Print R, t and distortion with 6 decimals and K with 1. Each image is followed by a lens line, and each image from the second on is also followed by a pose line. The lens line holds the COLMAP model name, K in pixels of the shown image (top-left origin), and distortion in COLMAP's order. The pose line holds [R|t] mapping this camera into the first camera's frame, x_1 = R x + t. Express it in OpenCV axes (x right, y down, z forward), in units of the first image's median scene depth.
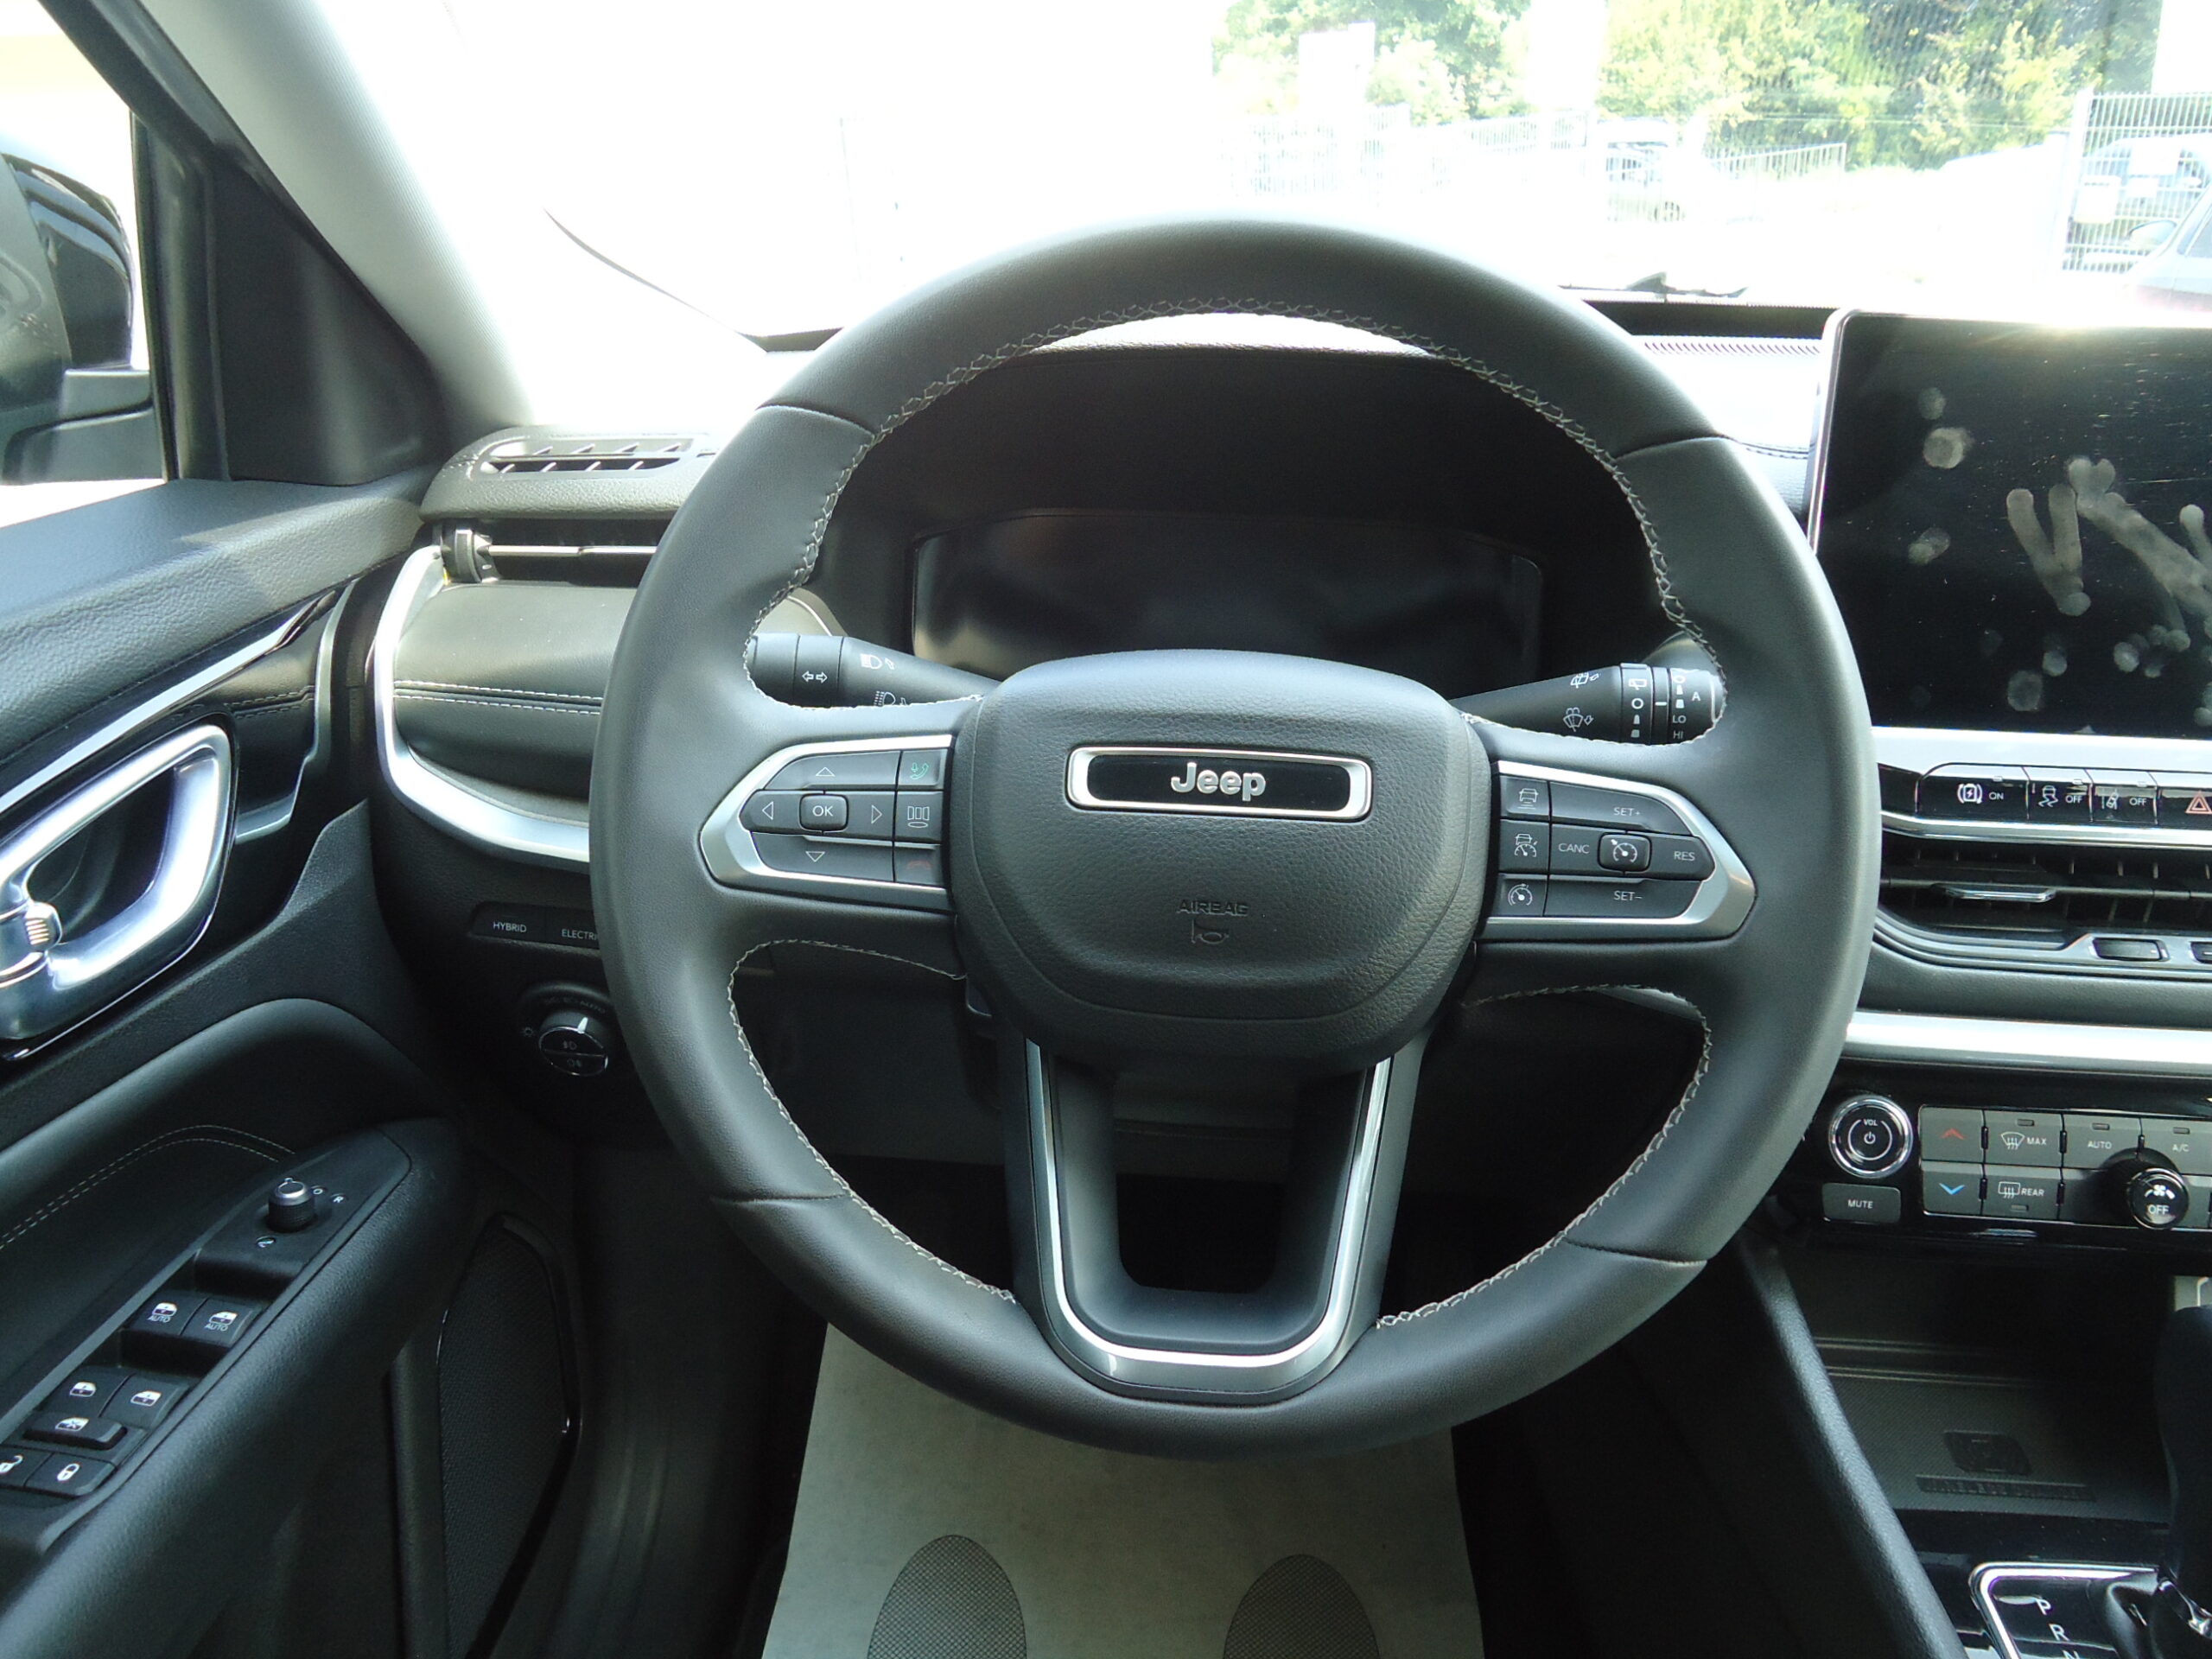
lens RADIAL K [[1612.3, 0, 1105.7], [0, 1612.3, 824.0], [0, 0, 1]] dist [-0.012496, 0.012871]
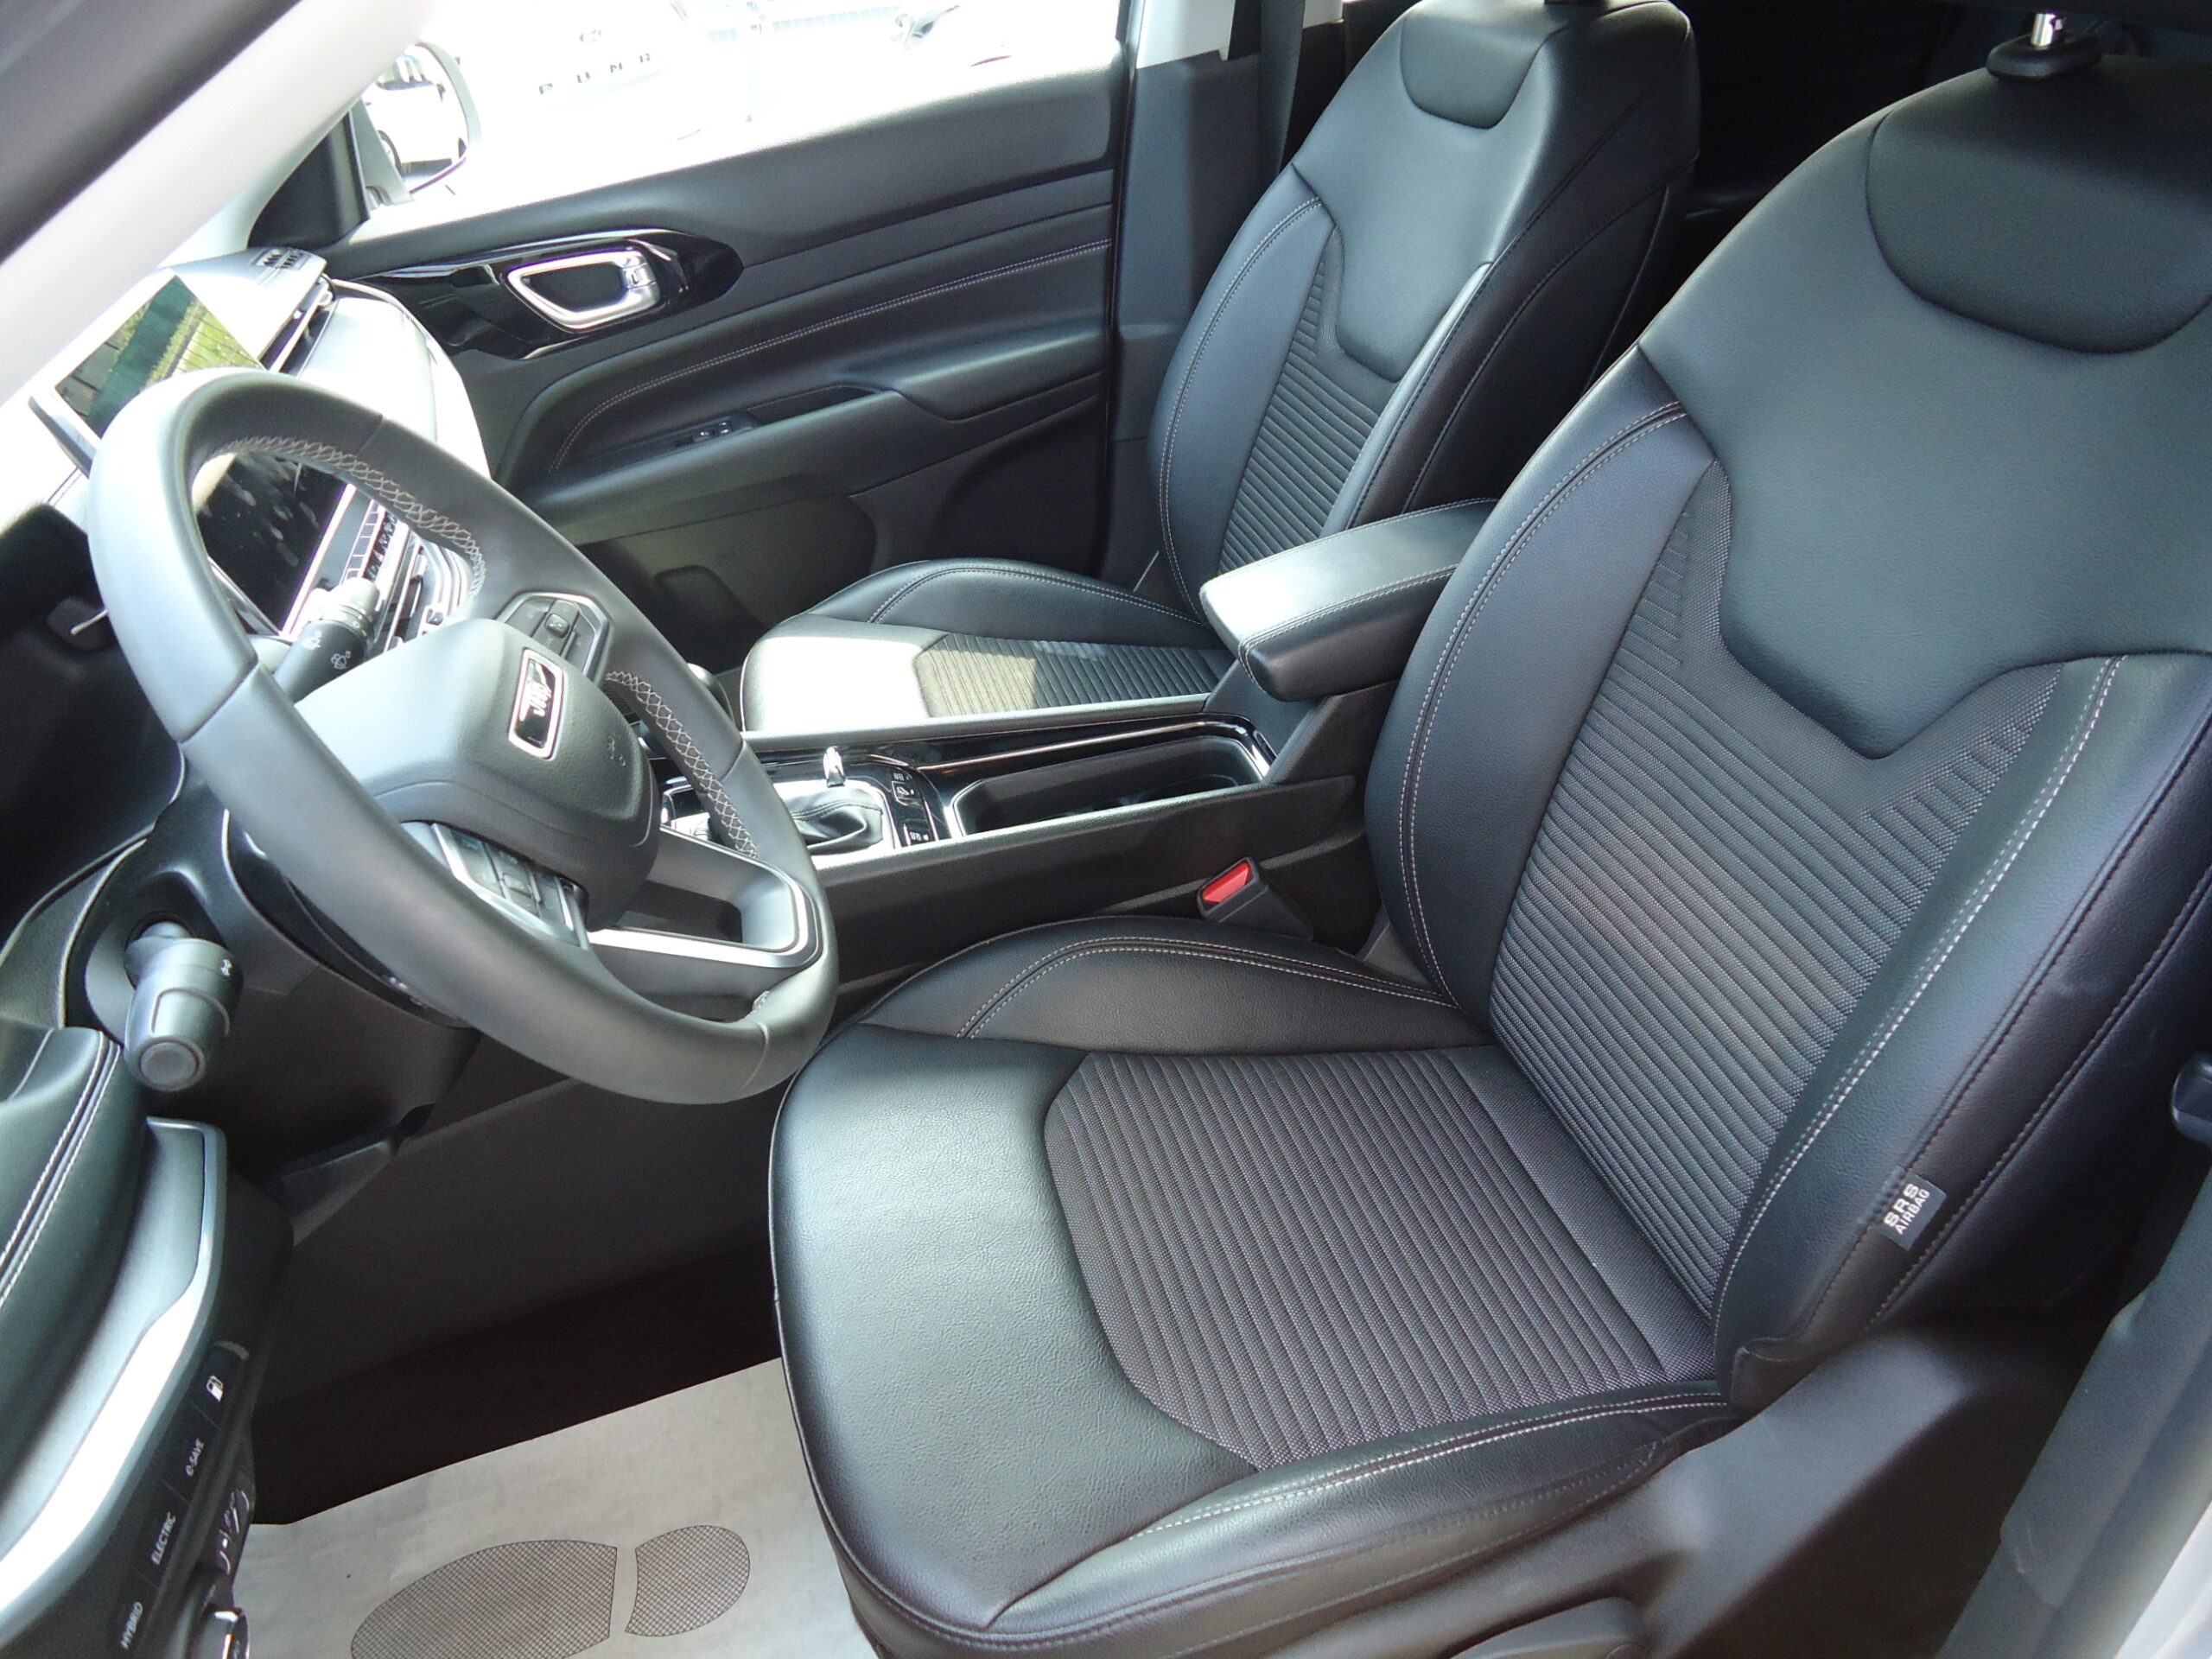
lens RADIAL K [[1612.3, 0, 1106.0], [0, 1612.3, 828.2], [0, 0, 1]] dist [-0.012496, 0.012871]
pose [[-0.304177, -0.509044, 0.805202, -1.241658], [0.490777, 0.640708, 0.590450, -0.525986], [-0.816465, 0.574776, 0.054938, 0.515973]]
